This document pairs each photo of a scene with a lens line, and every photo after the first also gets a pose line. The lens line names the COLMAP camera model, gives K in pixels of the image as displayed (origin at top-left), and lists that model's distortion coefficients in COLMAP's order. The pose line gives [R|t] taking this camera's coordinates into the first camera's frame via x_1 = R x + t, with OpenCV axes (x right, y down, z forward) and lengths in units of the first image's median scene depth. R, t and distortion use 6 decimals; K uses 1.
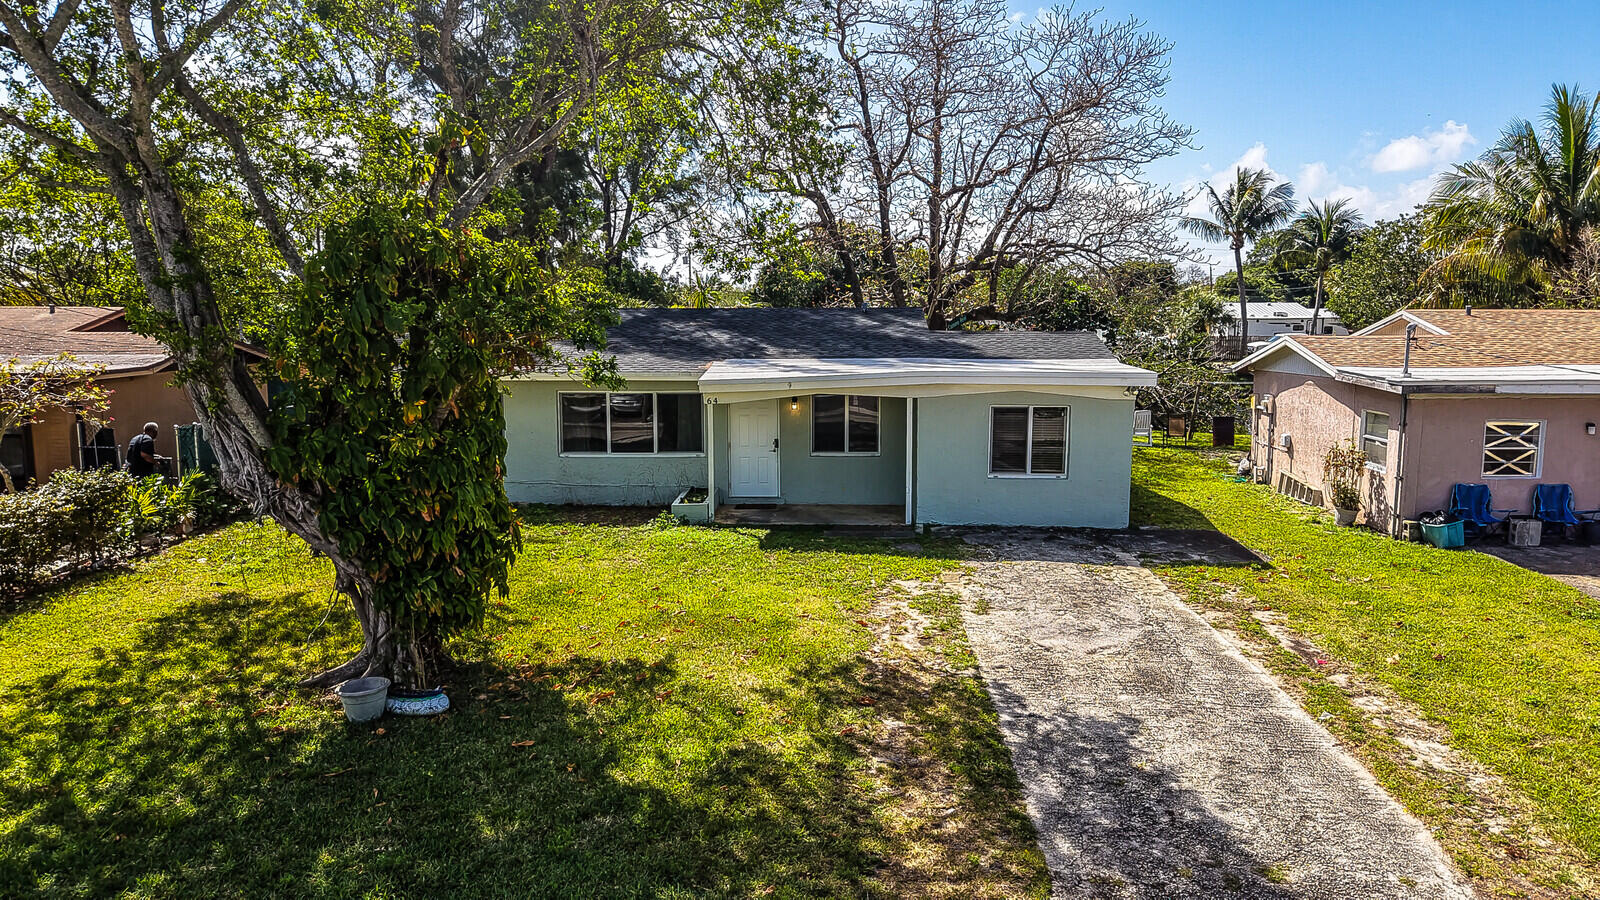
lens RADIAL K [[1076.9, 0, 796.4], [0, 1076.9, 450.4], [0, 0, 1]] dist [0.049468, -0.049656]
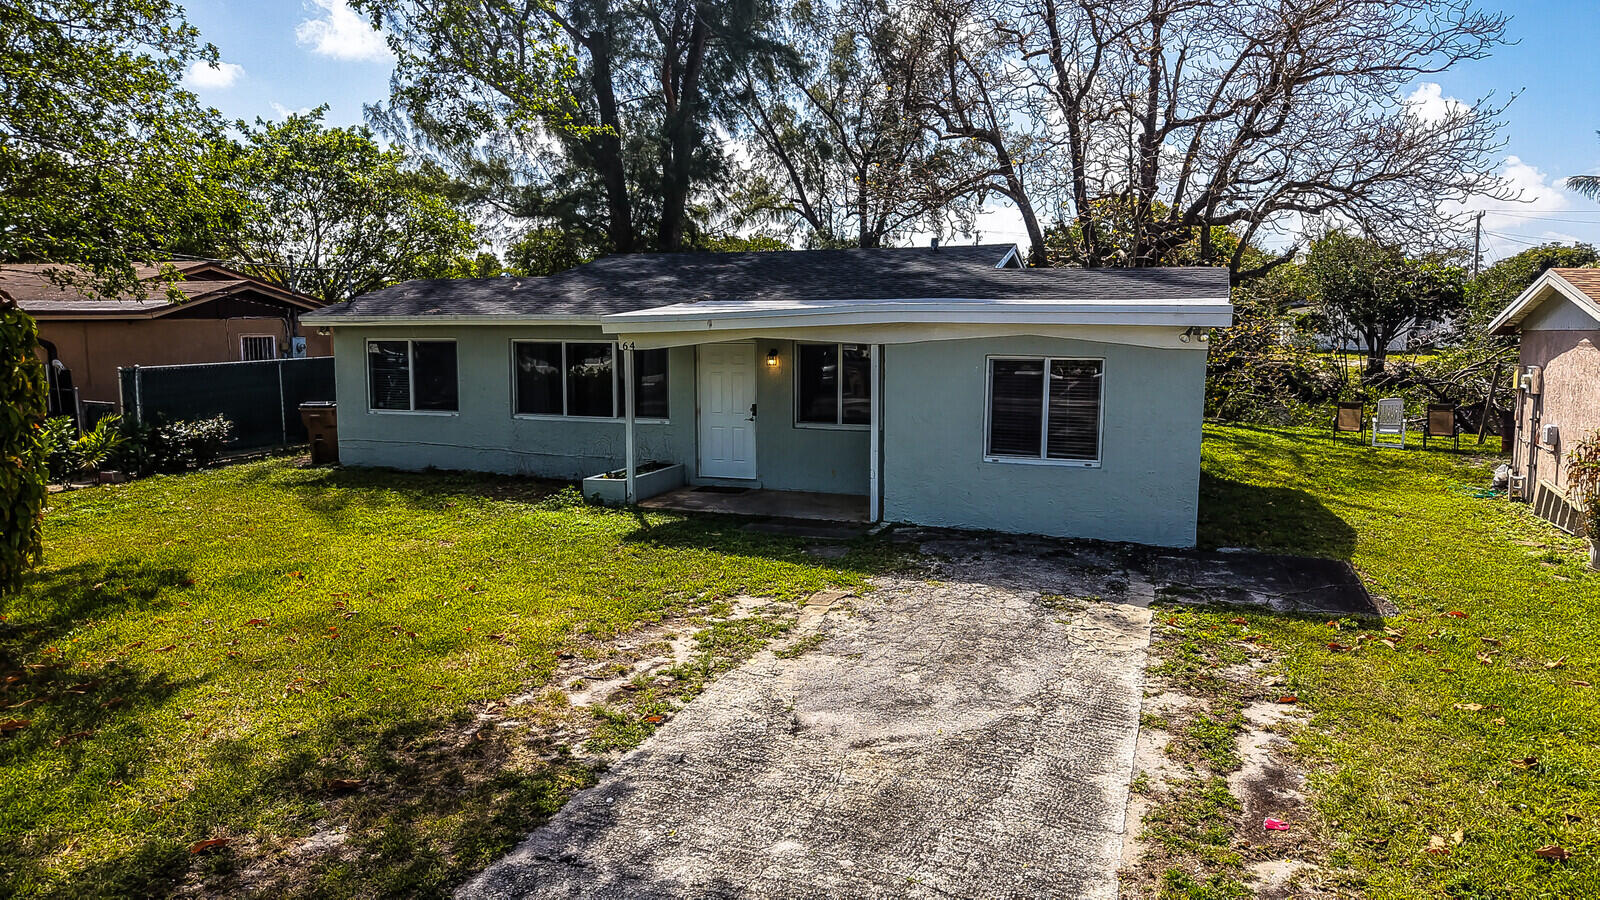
lens RADIAL K [[1076.9, 0, 799.9], [0, 1076.9, 444.2], [0, 0, 1]] dist [0.049468, -0.049656]
pose [[0.950388, 0.039025, -0.308608, 0.366368], [-0.042522, 0.999085, -0.004612, 0.029633], [0.308145, 0.017506, 0.951178, 0.401147]]
